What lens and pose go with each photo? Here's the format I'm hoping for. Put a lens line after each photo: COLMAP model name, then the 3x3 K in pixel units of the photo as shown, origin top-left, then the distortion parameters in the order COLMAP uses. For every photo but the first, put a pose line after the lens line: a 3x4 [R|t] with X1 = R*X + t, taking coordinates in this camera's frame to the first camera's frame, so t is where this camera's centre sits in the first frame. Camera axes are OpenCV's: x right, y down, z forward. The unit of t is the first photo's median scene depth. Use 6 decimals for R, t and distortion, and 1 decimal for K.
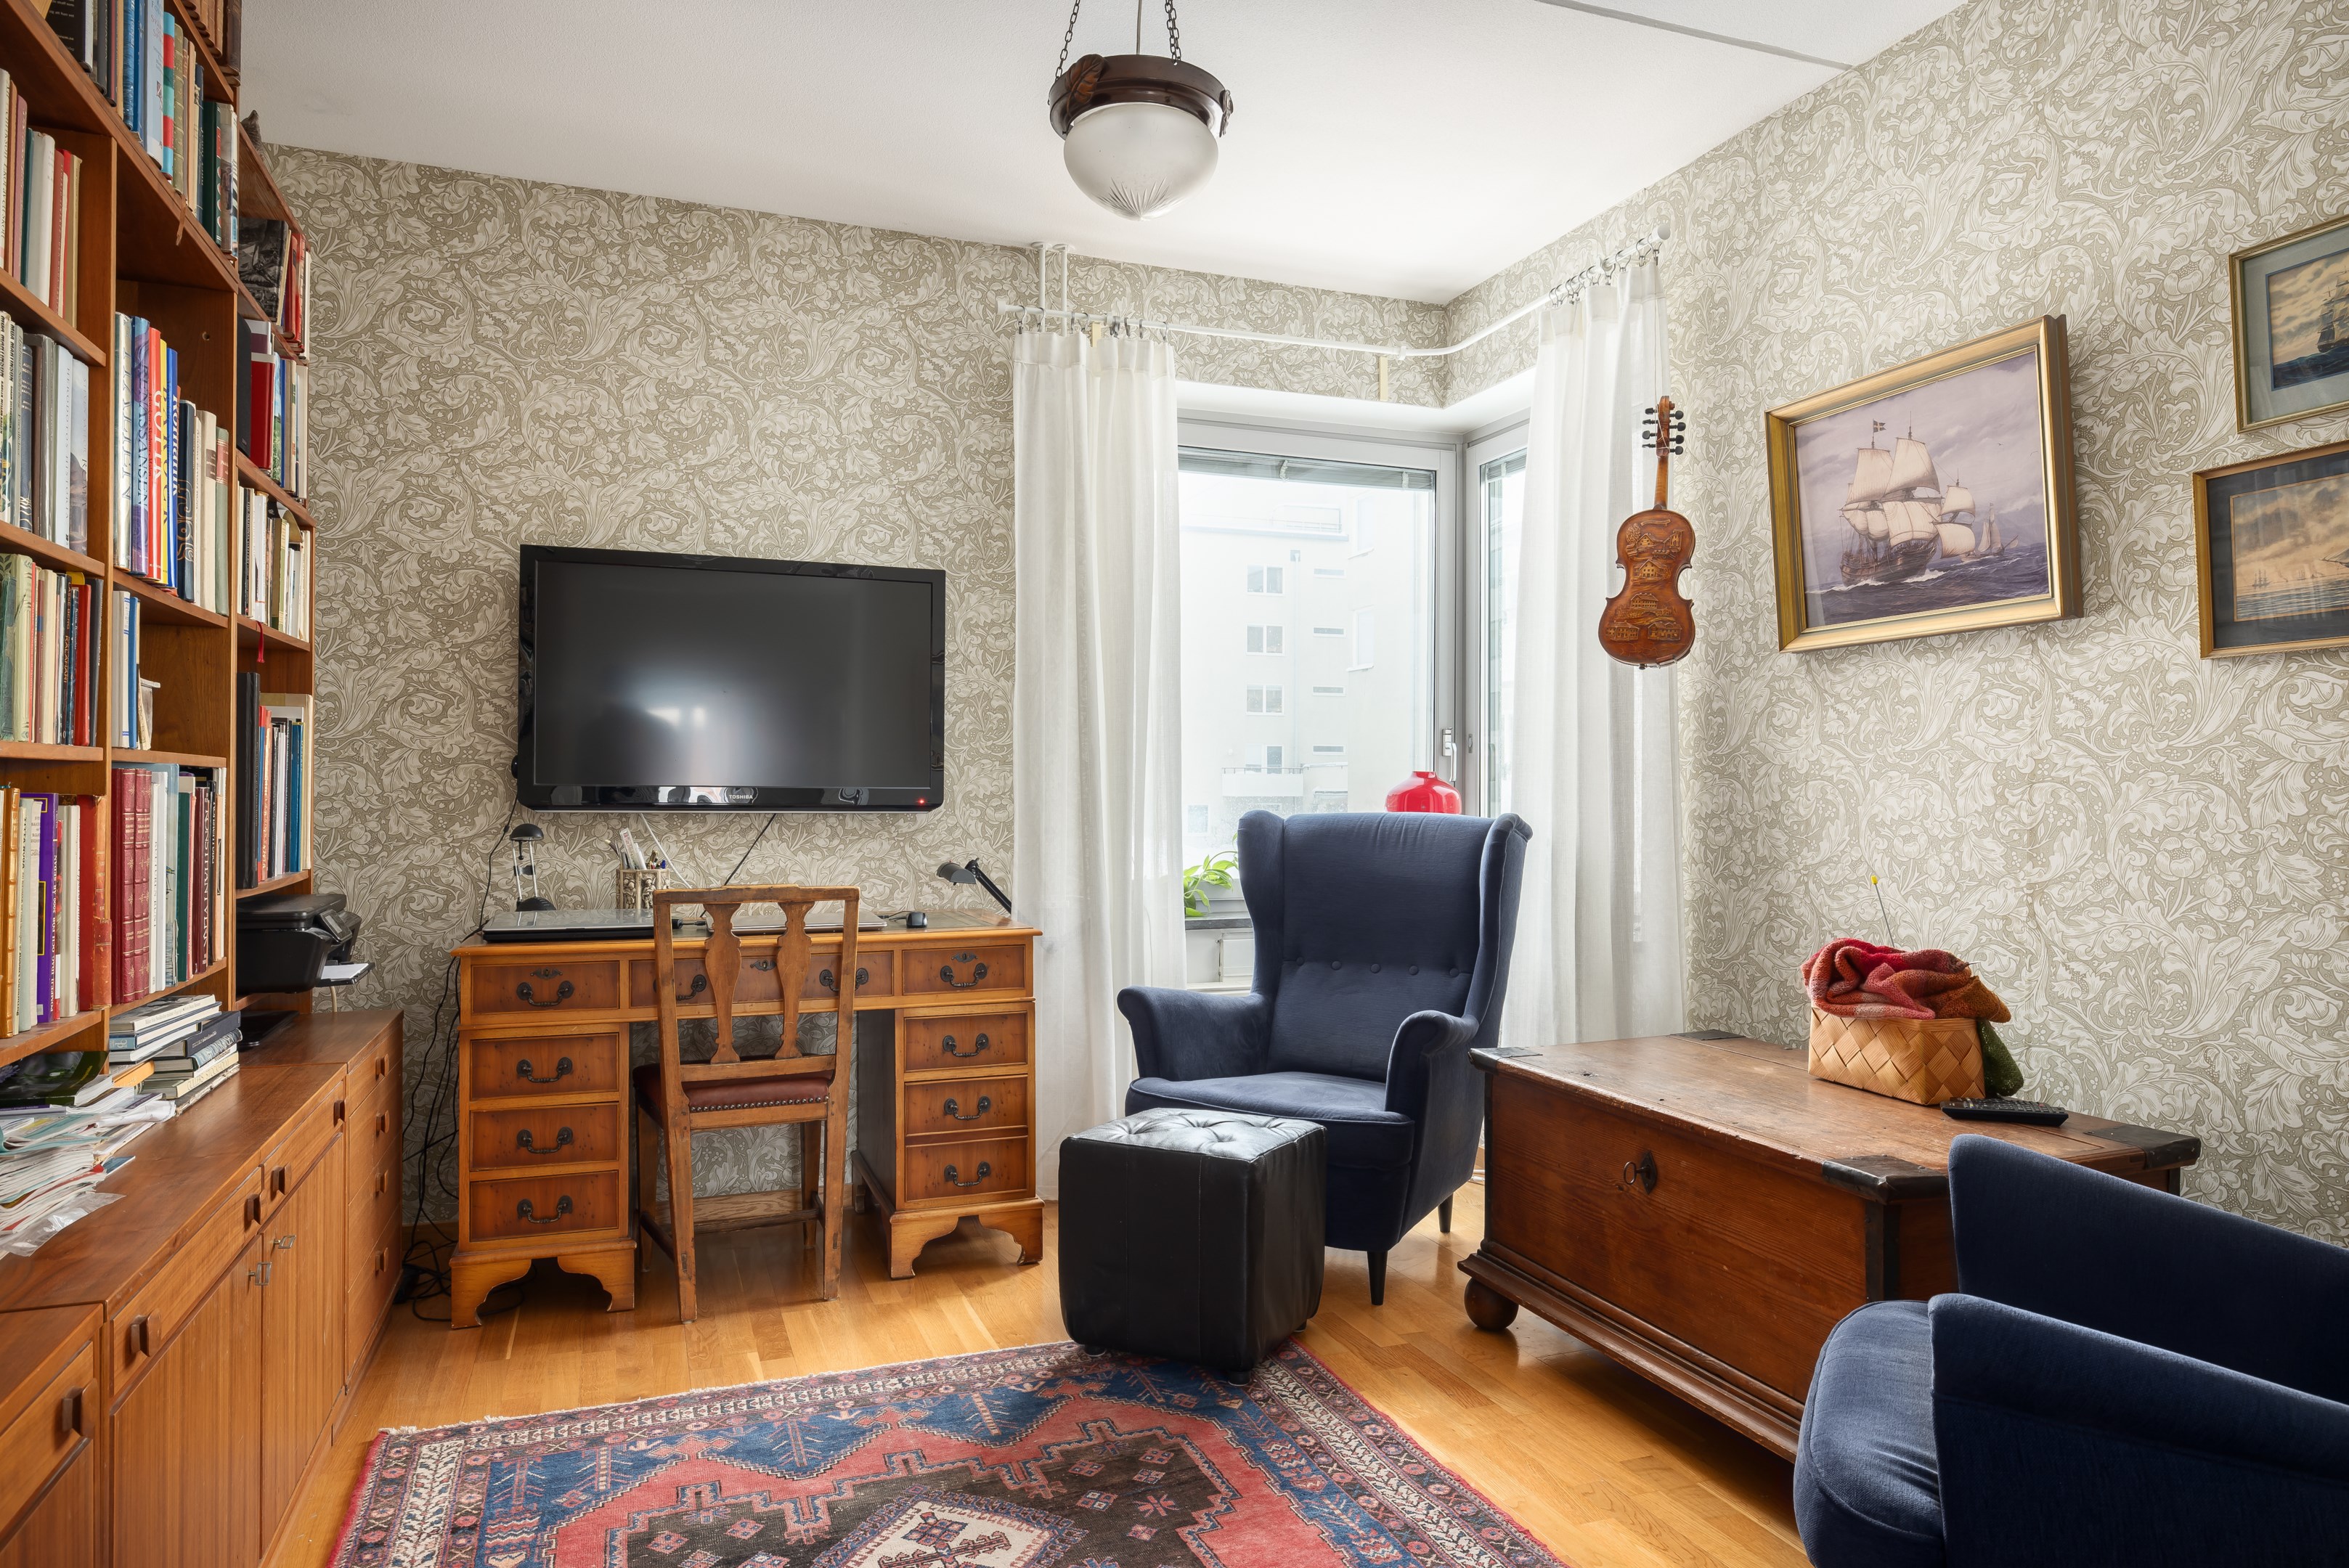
lens RADIAL K [[1498.7, 0, 1171.7], [0, 1498.7, 770.8], [0, 0, 1]] dist [0.003516, 0.000923]
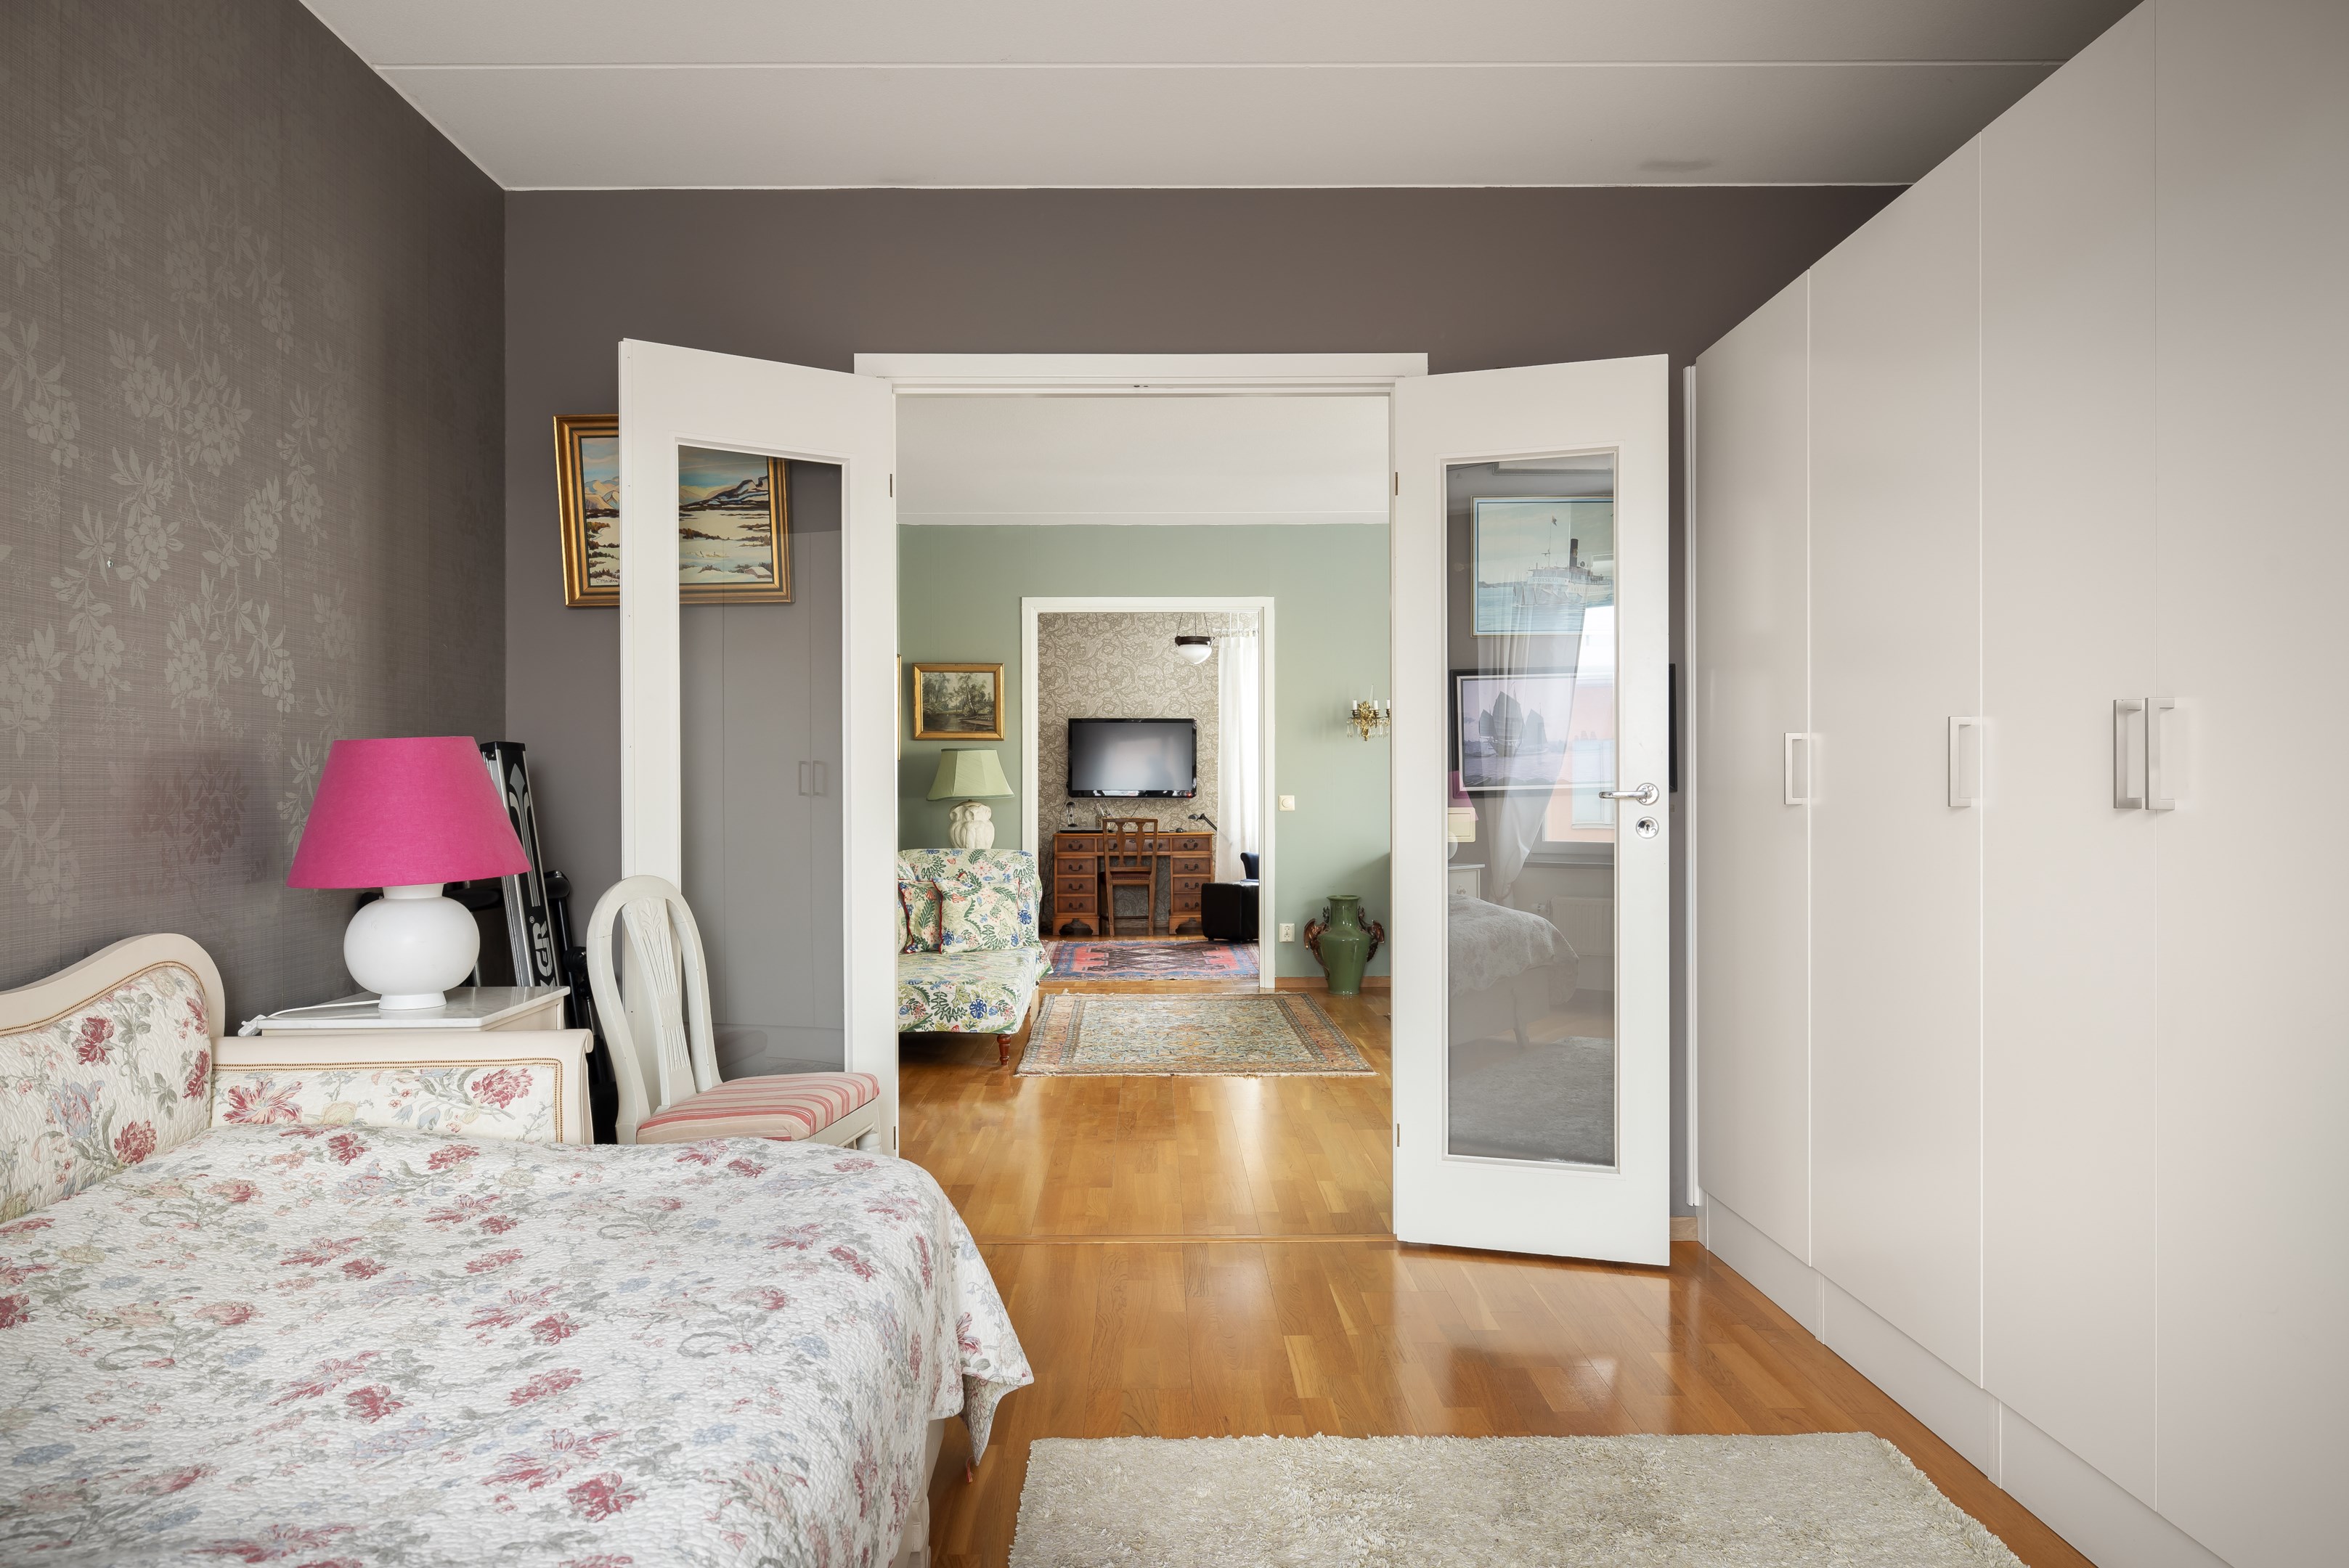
lens RADIAL K [[1498.7, 0, 1171.7], [0, 1498.7, 770.8], [0, 0, 1]] dist [0.003516, 0.000923]
pose [[0.937234, -0.011432, -0.348512, 0.935658], [0.010850, 0.999935, -0.003621, -0.018599], [0.348531, -0.000388, 0.937297, -2.030738]]
